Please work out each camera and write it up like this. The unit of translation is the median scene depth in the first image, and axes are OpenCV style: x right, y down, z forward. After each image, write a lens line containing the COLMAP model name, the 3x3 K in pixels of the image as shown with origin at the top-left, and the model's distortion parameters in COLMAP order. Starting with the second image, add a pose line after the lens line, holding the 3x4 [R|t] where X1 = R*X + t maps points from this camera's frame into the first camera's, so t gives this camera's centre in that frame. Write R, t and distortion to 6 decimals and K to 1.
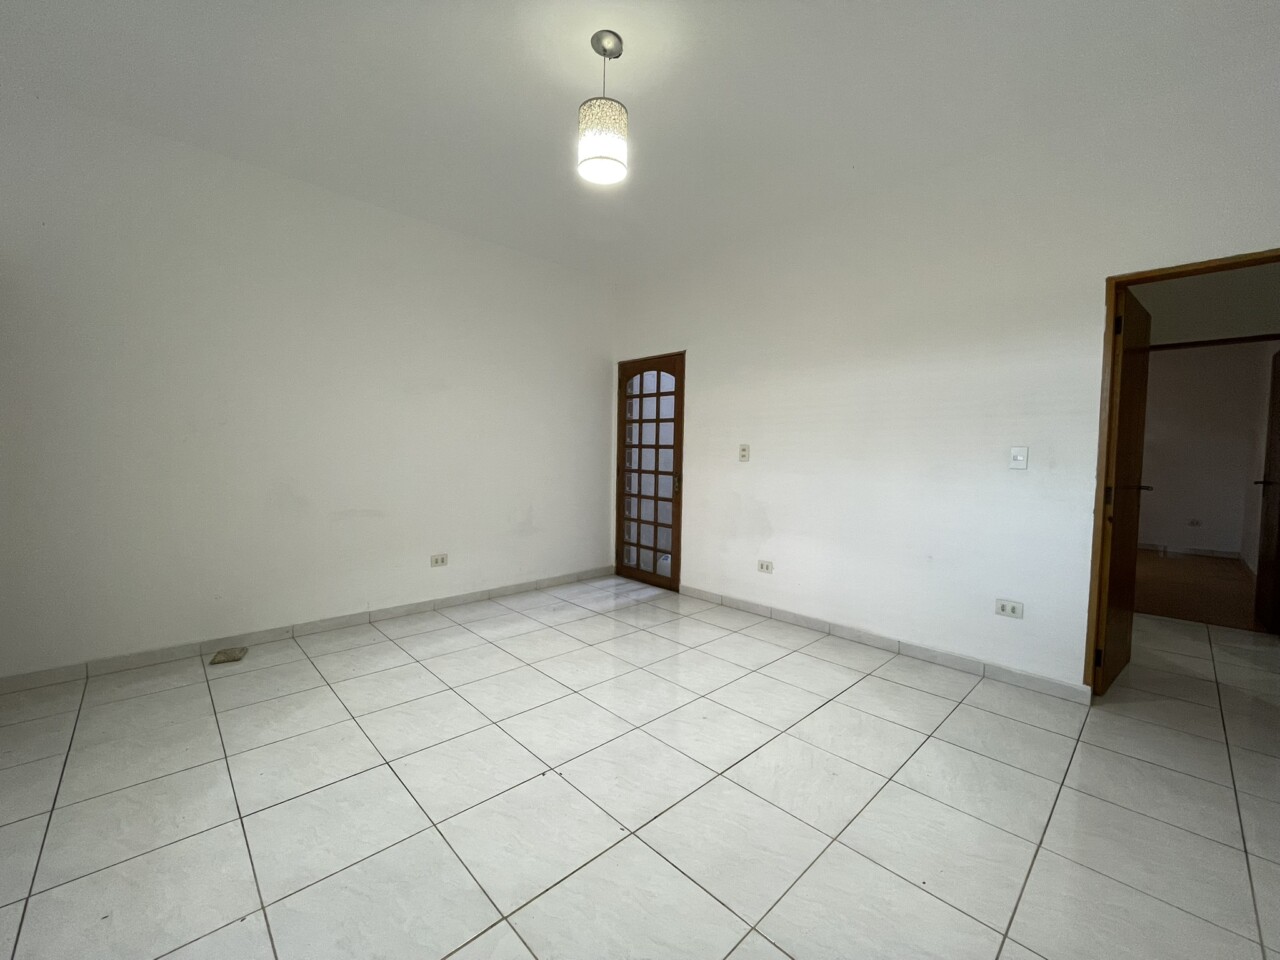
lens RADIAL K [[518.5, 0, 640.4], [0, 518.5, 478.2], [0, 0, 1]] dist [-0.001327, -0.000164]
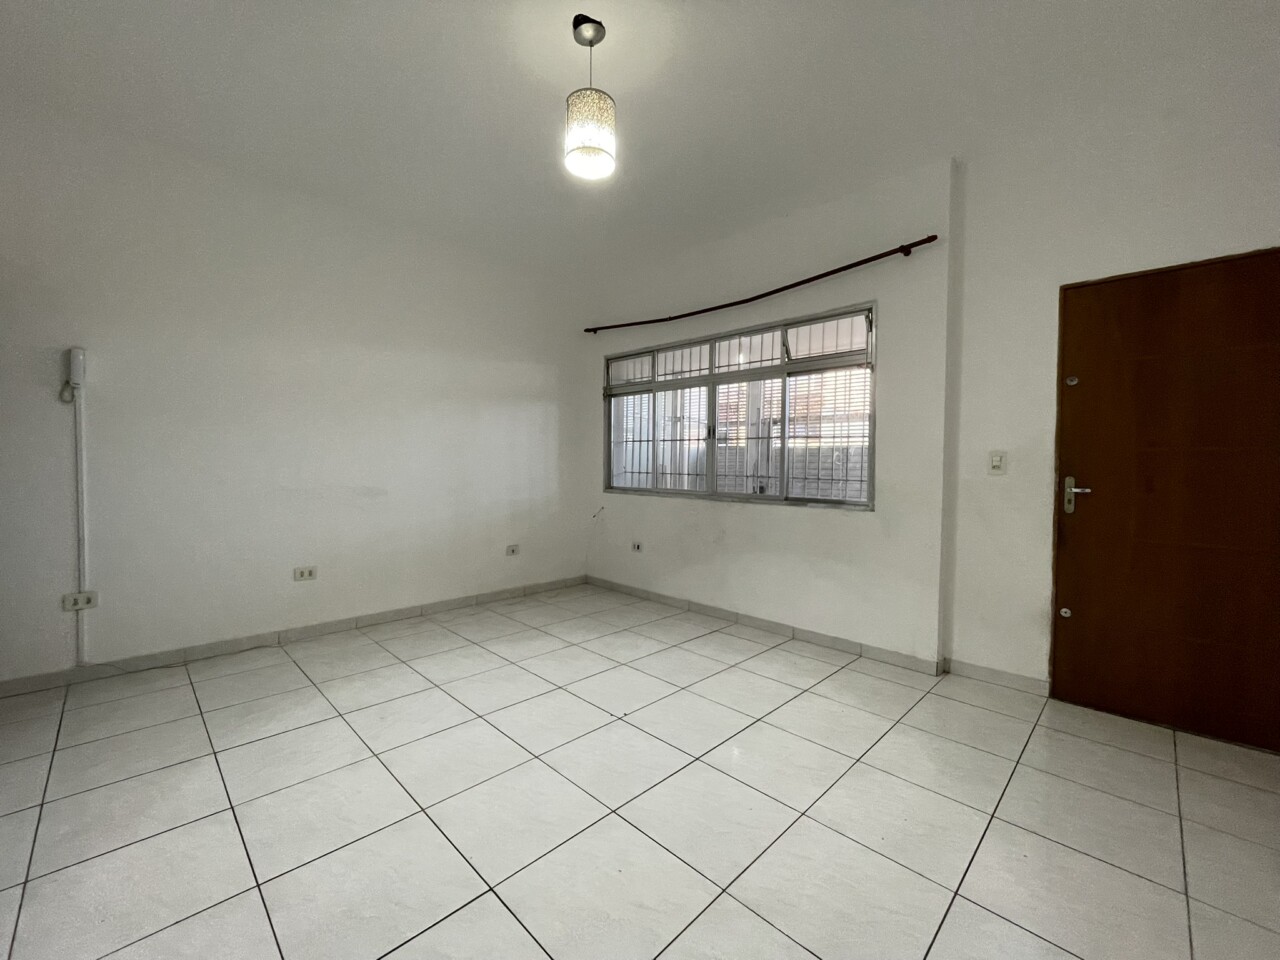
lens RADIAL K [[518.5, 0, 638.5], [0, 518.5, 481.7], [0, 0, 1]] dist [-0.001327, -0.000164]
pose [[-0.999325, -0.029566, -0.021791, -0.086836], [-0.031127, 0.996686, 0.075148, -0.040956], [0.019497, 0.075775, -0.996934, 1.138321]]
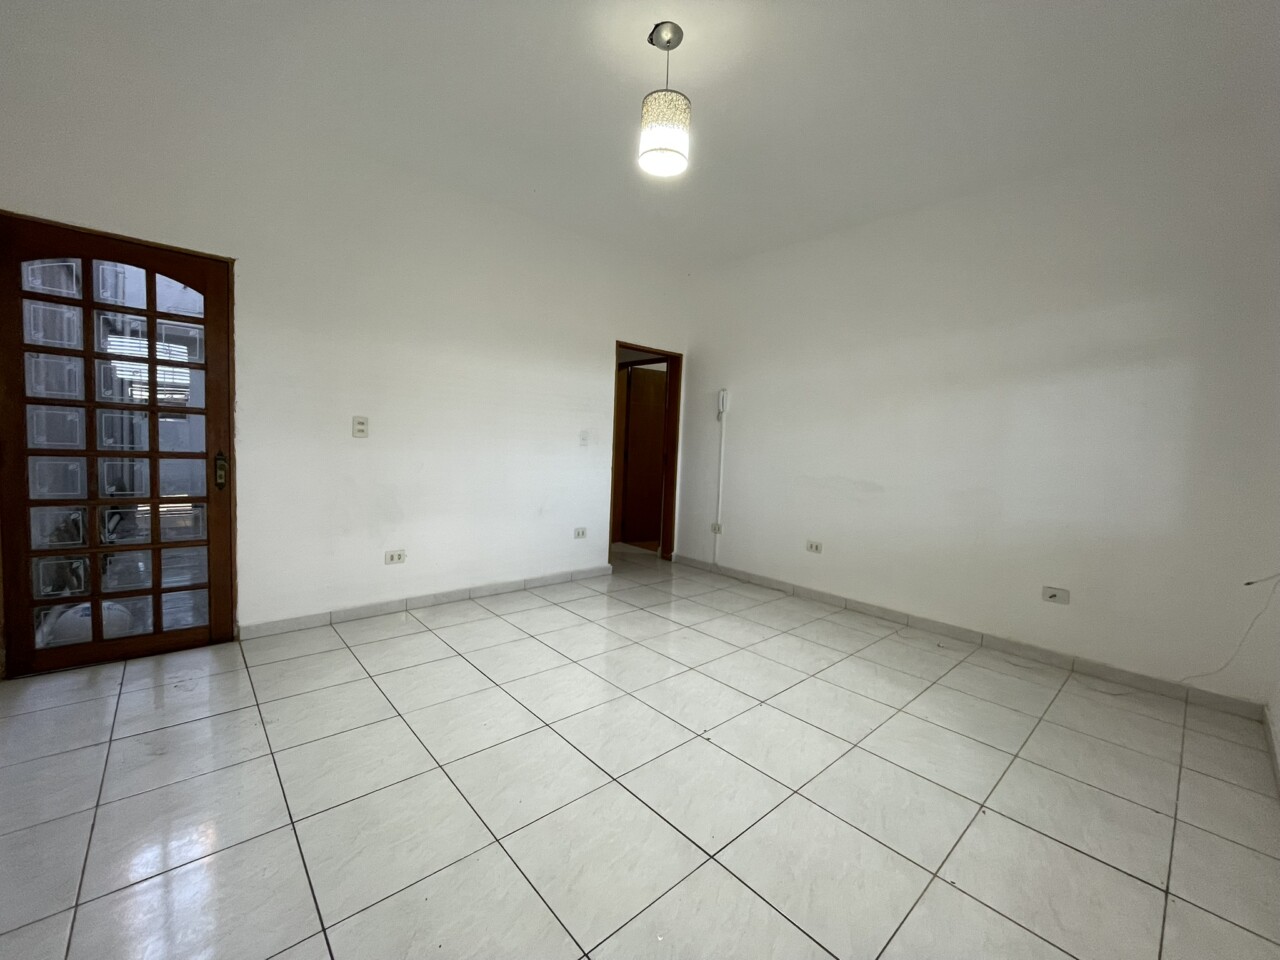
lens RADIAL K [[518.5, 0, 638.1], [0, 518.5, 481.5], [0, 0, 1]] dist [-0.001327, -0.000164]
pose [[0.034653, -0.091923, 0.995163, -0.637136], [0.006214, 0.995762, 0.091762, -0.038159], [-0.999380, 0.003004, 0.035078, 0.572320]]
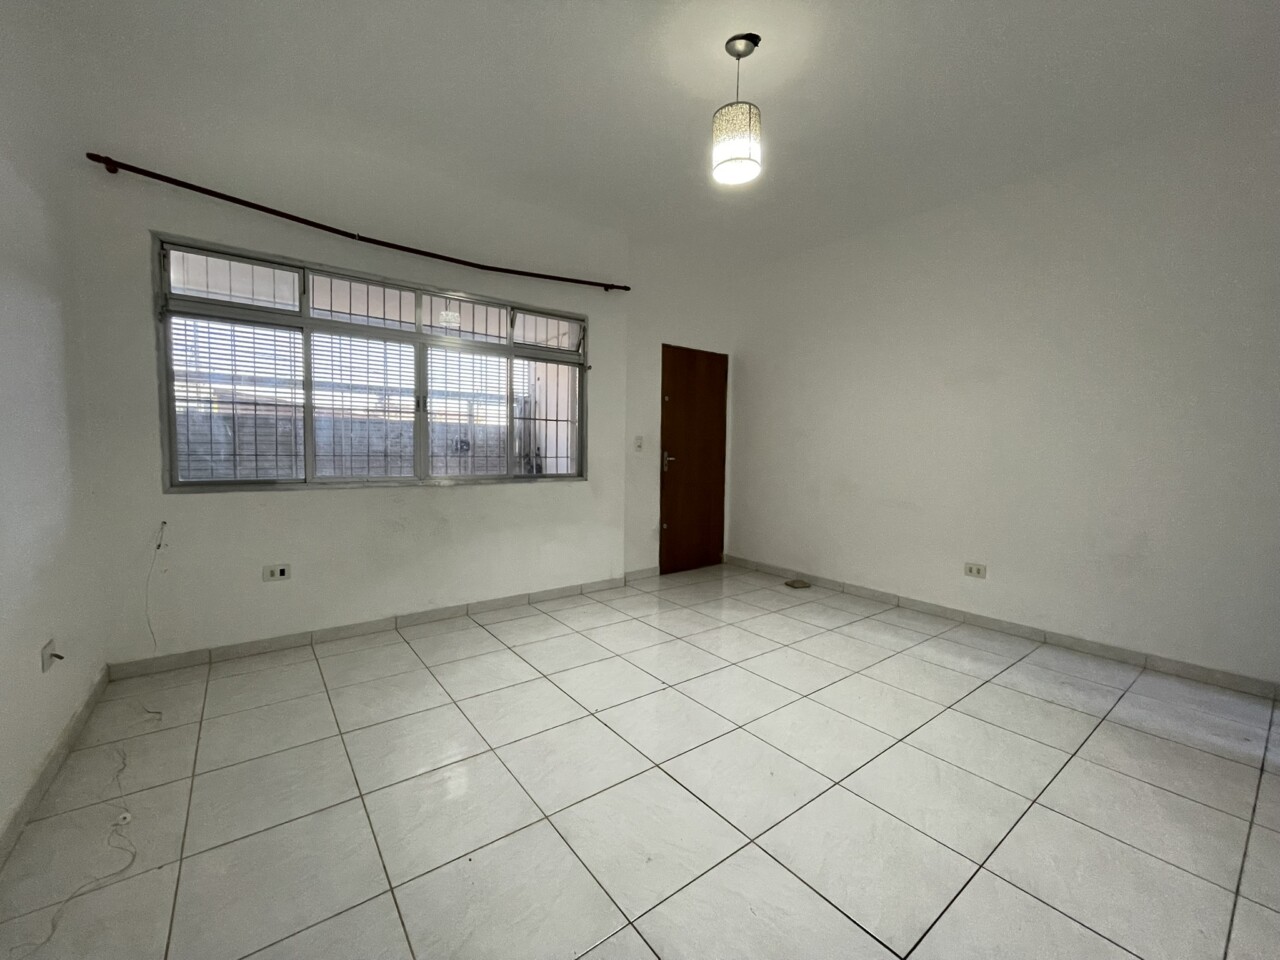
lens RADIAL K [[518.5, 0, 638.4], [0, 518.5, 479.8], [0, 0, 1]] dist [-0.001327, -0.000164]
pose [[-0.117187, 0.044557, -0.992110, 0.578080], [-0.061458, 0.996753, 0.052025, -0.006777], [0.991206, 0.067070, -0.114068, 0.545930]]
